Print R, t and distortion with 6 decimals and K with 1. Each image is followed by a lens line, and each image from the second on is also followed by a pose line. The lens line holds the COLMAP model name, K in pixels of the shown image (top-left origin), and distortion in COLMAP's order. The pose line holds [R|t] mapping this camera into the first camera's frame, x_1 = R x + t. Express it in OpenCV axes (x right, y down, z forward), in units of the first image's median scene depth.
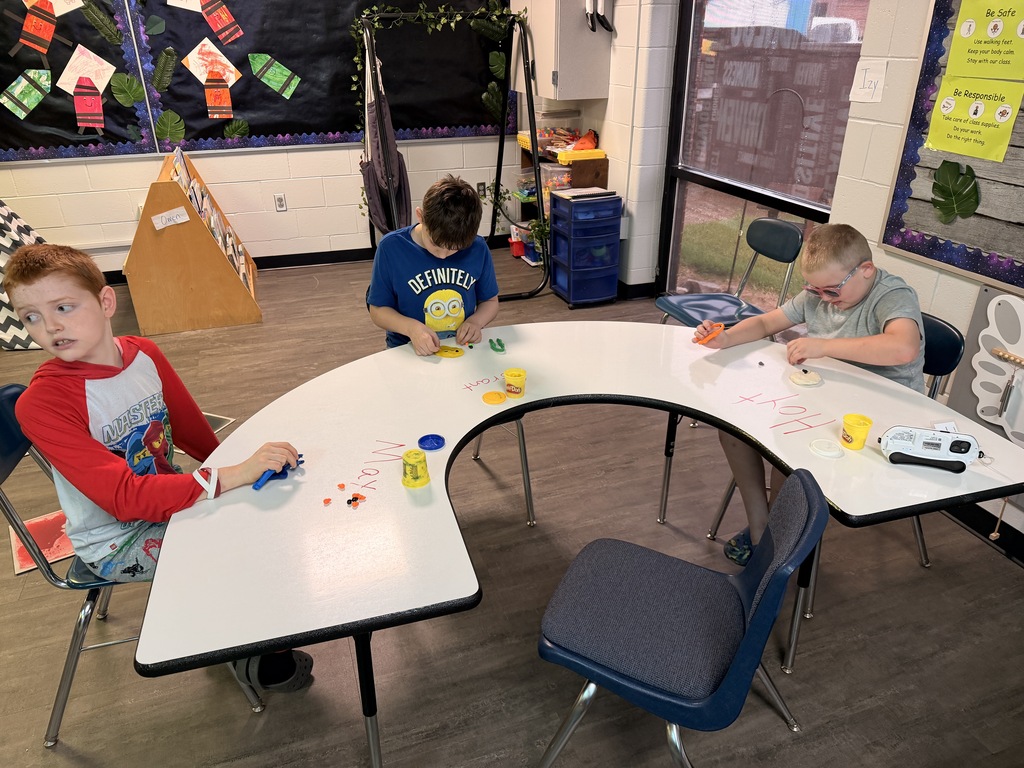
lens RADIAL K [[728.5, 0, 512.0], [0, 728.5, 384.0], [0, 0, 1]] dist [0.005378, -0.007804]
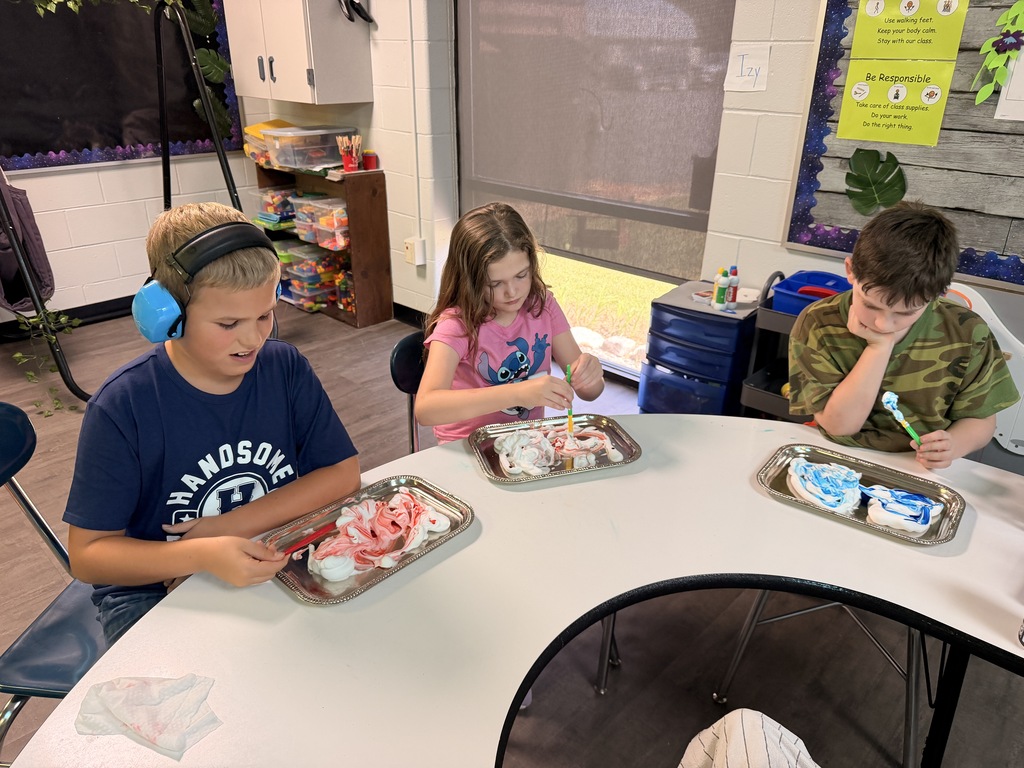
lens RADIAL K [[728.5, 0, 512.0], [0, 728.5, 384.0], [0, 0, 1]] dist [0.005378, -0.007804]
pose [[0.894074, -0.172299, 0.413454, -0.236794], [0.181048, 0.983305, 0.018267, -0.102157], [-0.409699, 0.058523, 0.910342, 0.331455]]
